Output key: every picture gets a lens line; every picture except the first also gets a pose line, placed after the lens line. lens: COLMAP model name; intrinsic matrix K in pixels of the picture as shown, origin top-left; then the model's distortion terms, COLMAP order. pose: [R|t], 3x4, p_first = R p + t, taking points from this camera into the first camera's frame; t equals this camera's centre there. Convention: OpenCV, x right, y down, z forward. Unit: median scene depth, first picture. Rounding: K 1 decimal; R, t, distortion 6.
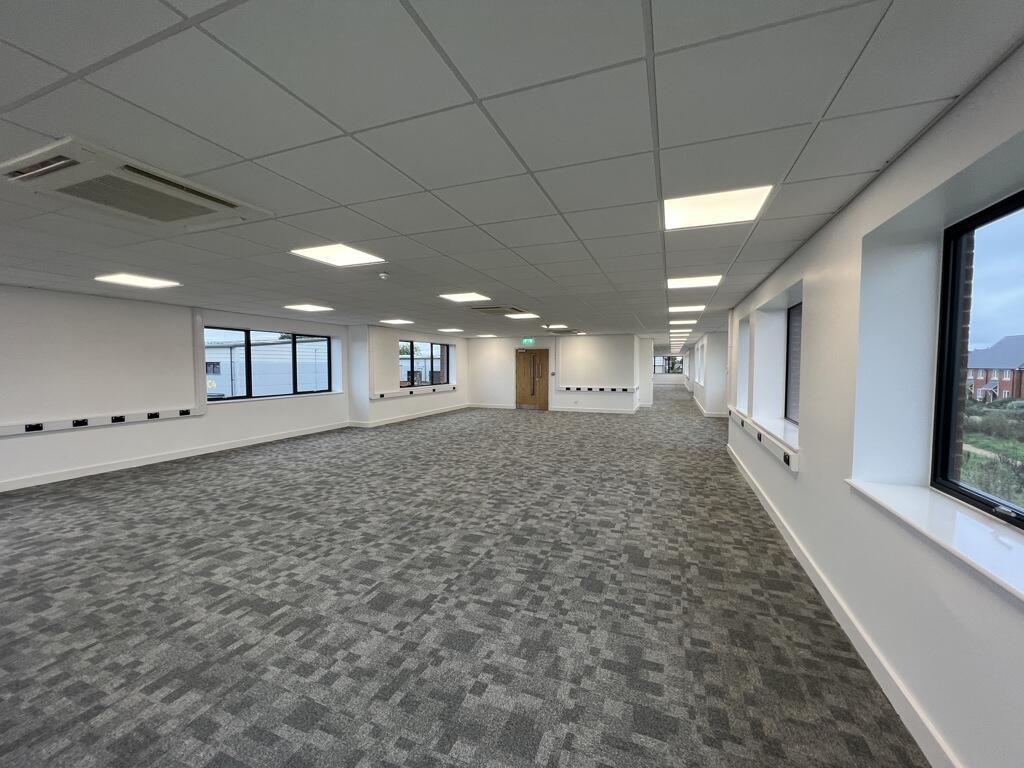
lens RADIAL K [[409.0, 0, 512.9], [0, 409.0, 387.1], [0, 0, 1]] dist [0.000814, 0.001279]
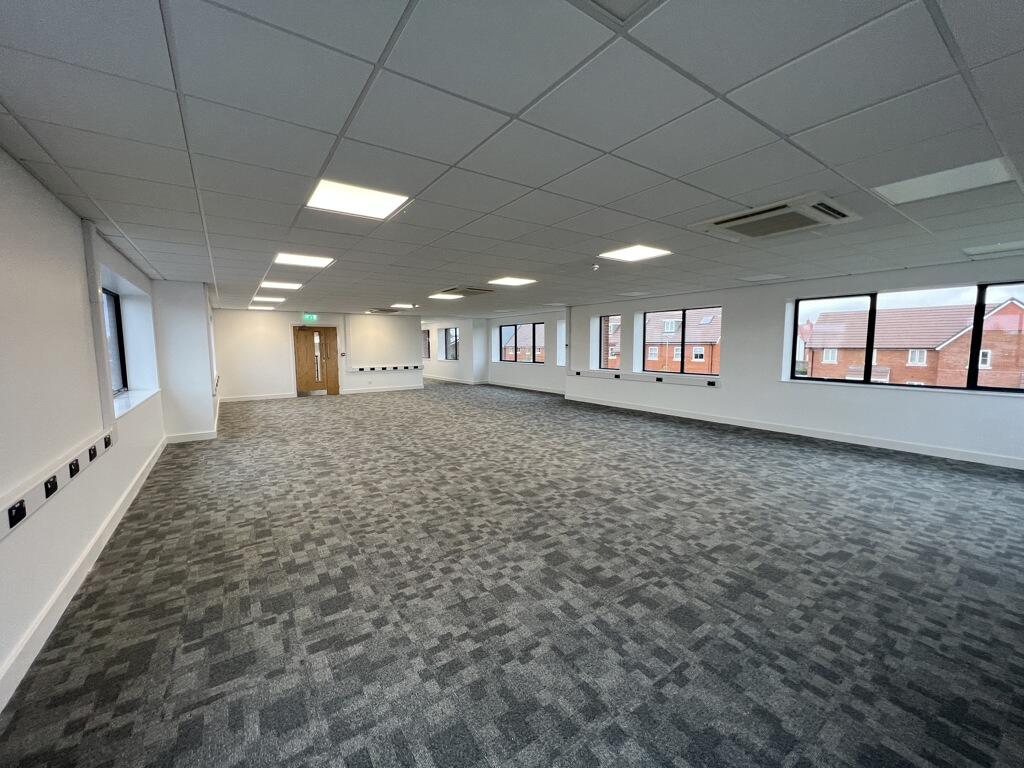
lens RADIAL K [[409.0, 0, 509.6], [0, 409.0, 381.0], [0, 0, 1]] dist [0.000814, 0.001279]
pose [[0.553339, -0.074298, 0.829636, -1.260377], [0.049150, 0.997191, 0.056521, -0.015751], [-0.831505, 0.009502, 0.555437, 0.456426]]
